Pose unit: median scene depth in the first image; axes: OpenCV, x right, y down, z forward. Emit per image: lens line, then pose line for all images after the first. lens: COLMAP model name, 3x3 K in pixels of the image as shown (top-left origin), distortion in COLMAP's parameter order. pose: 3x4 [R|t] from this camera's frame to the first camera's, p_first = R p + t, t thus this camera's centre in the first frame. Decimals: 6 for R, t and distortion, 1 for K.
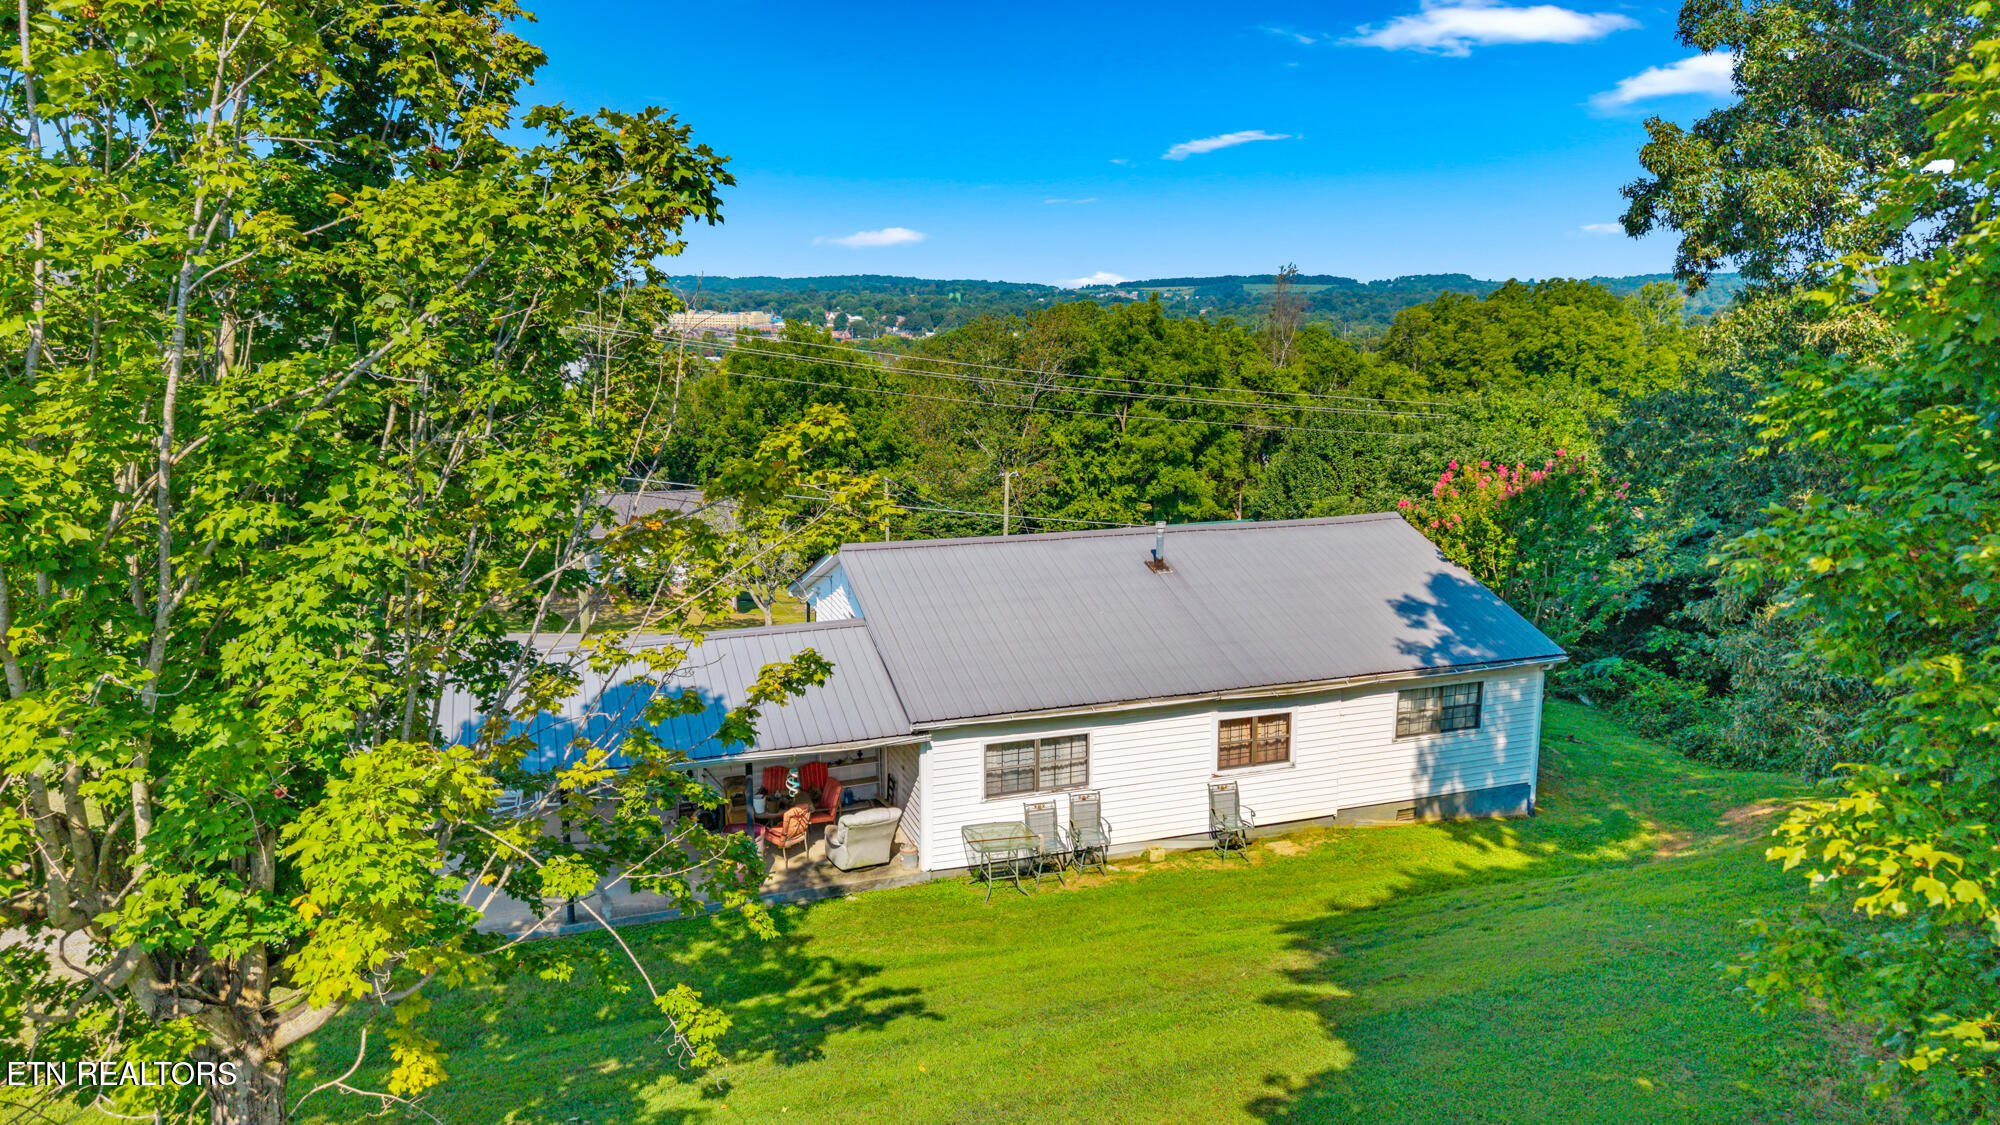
lens RADIAL K [[1332.9, 0, 998.2], [0, 1332.9, 553.8], [0, 0, 1]] dist [0.012196, -0.021327]
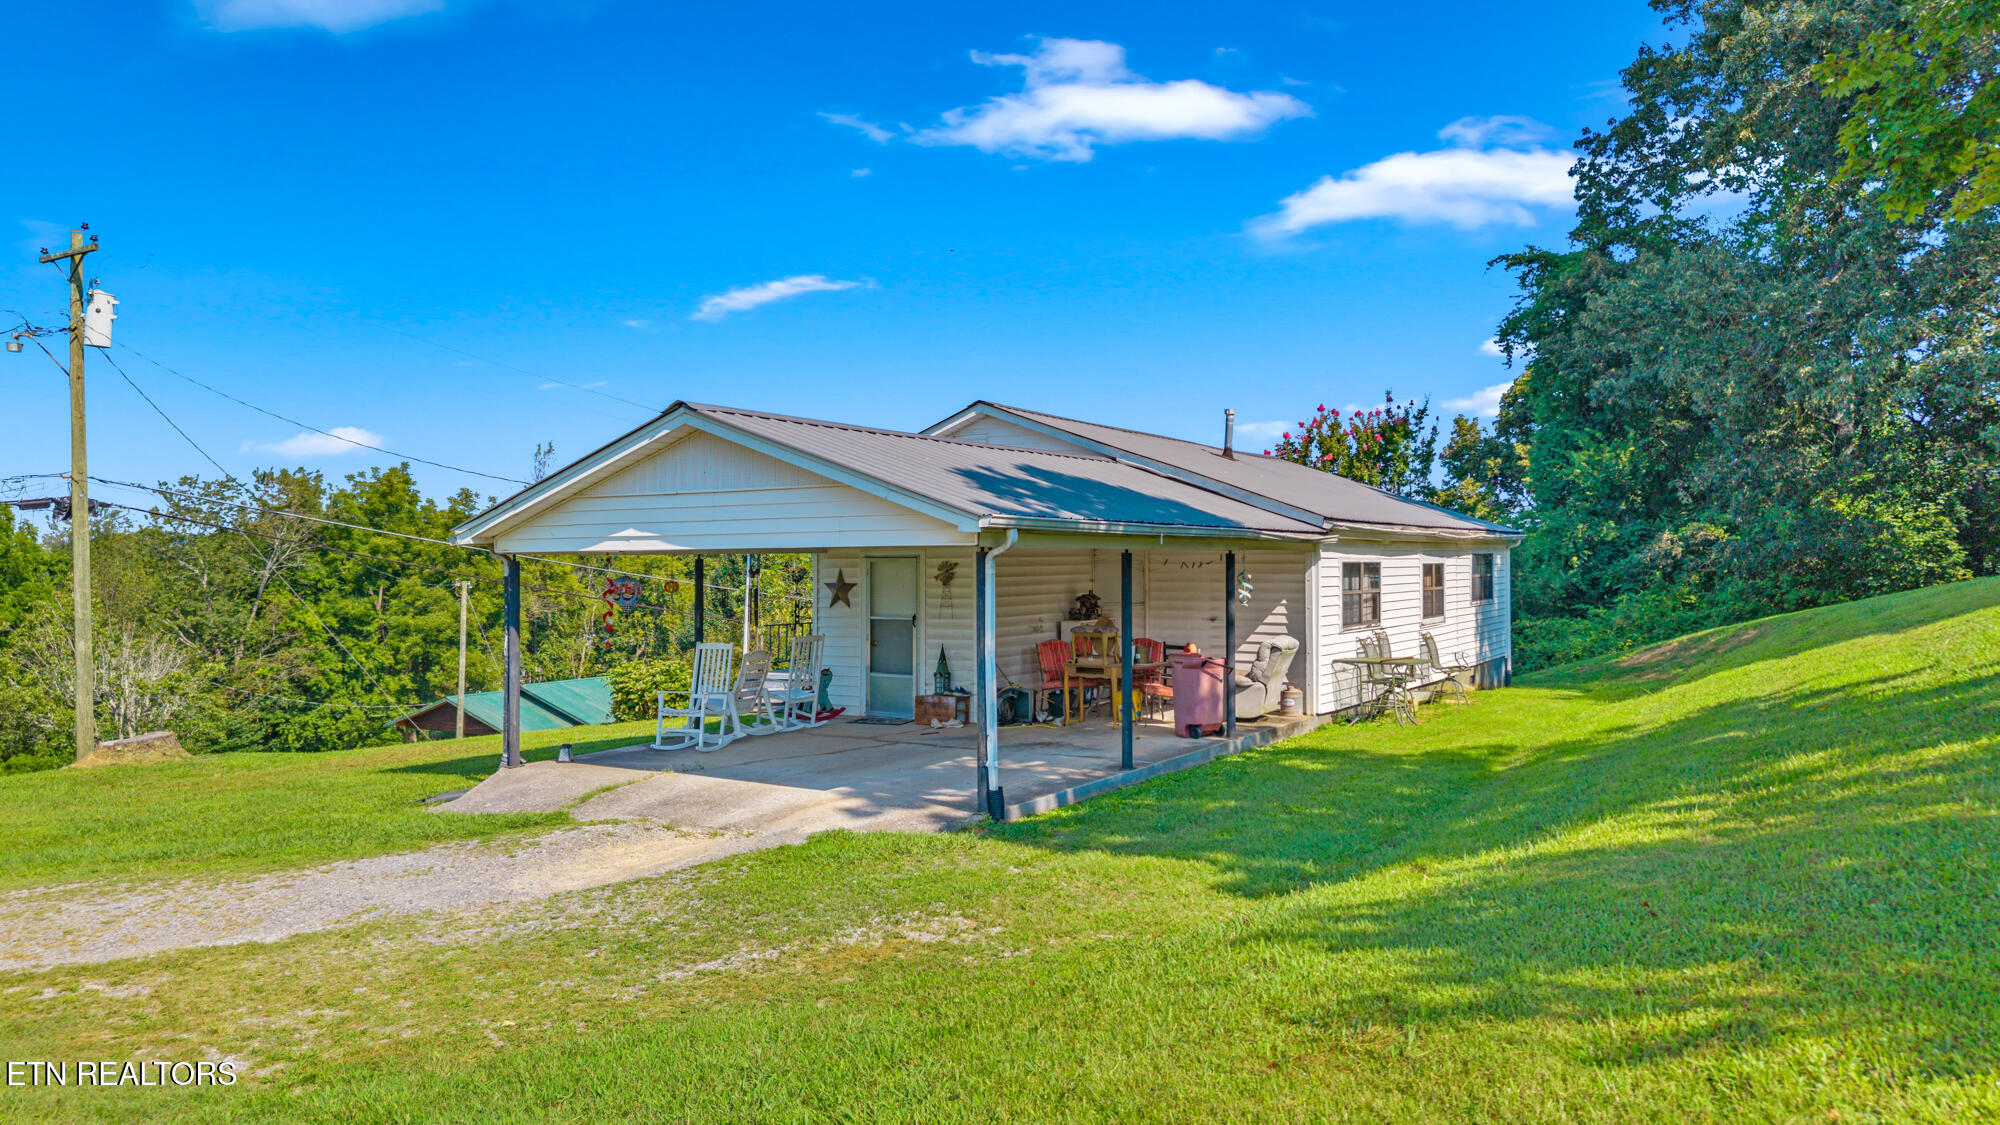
lens RADIAL K [[1332.9, 0, 999.1], [0, 1332.9, 552.9], [0, 0, 1]] dist [0.012196, -0.021327]
pose [[0.774625, 0.004284, 0.632406, -0.147088], [0.118864, 0.981170, -0.152241, 0.048442], [-0.621150, 0.193100, 0.759530, 0.094395]]
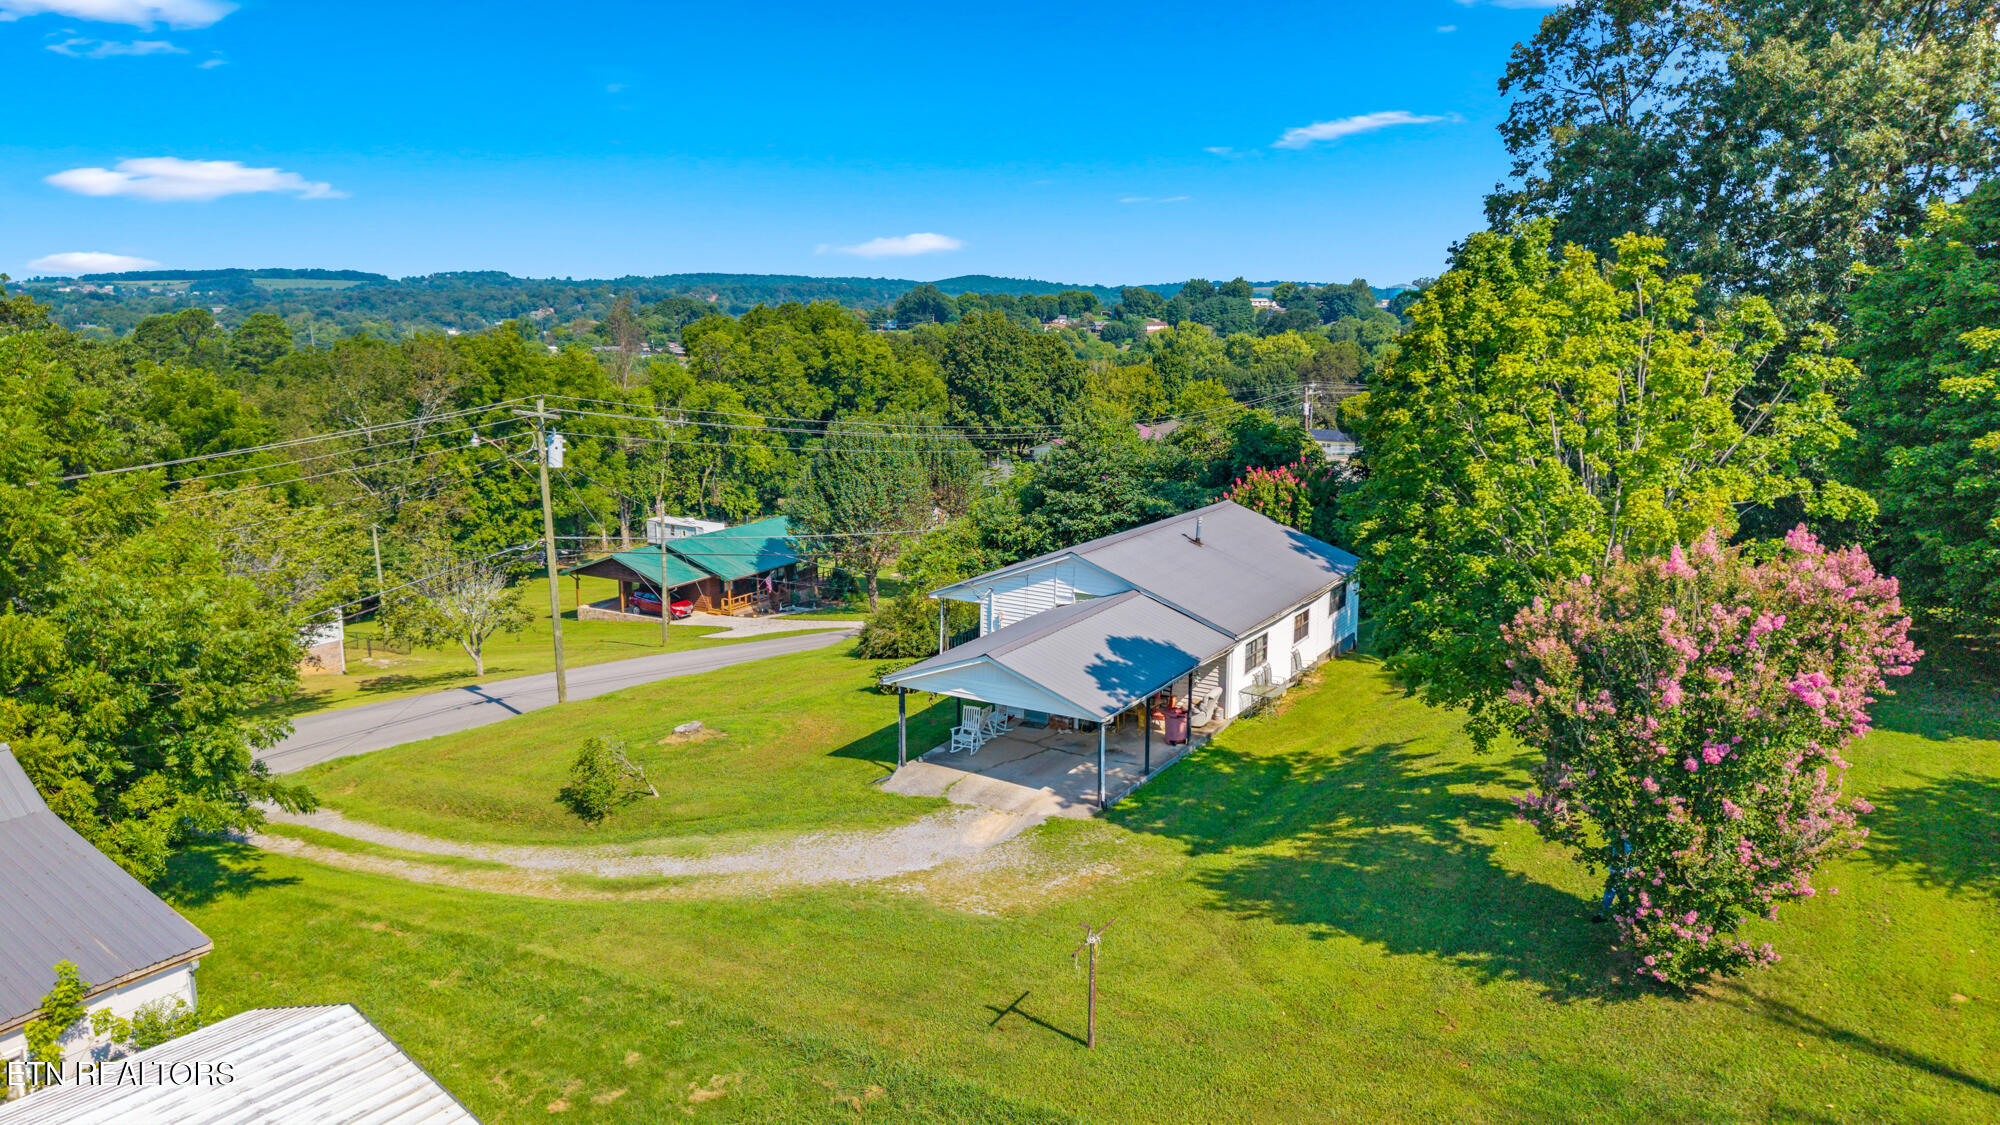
lens RADIAL K [[1332.9, 0, 1000.7], [0, 1332.9, 550.3], [0, 0, 1]] dist [0.012196, -0.021327]
pose [[0.769061, -0.115459, 0.628661, -0.282990], [0.115018, 0.992493, 0.041574, -0.020301], [-0.628742, 0.040334, 0.776567, -0.045361]]
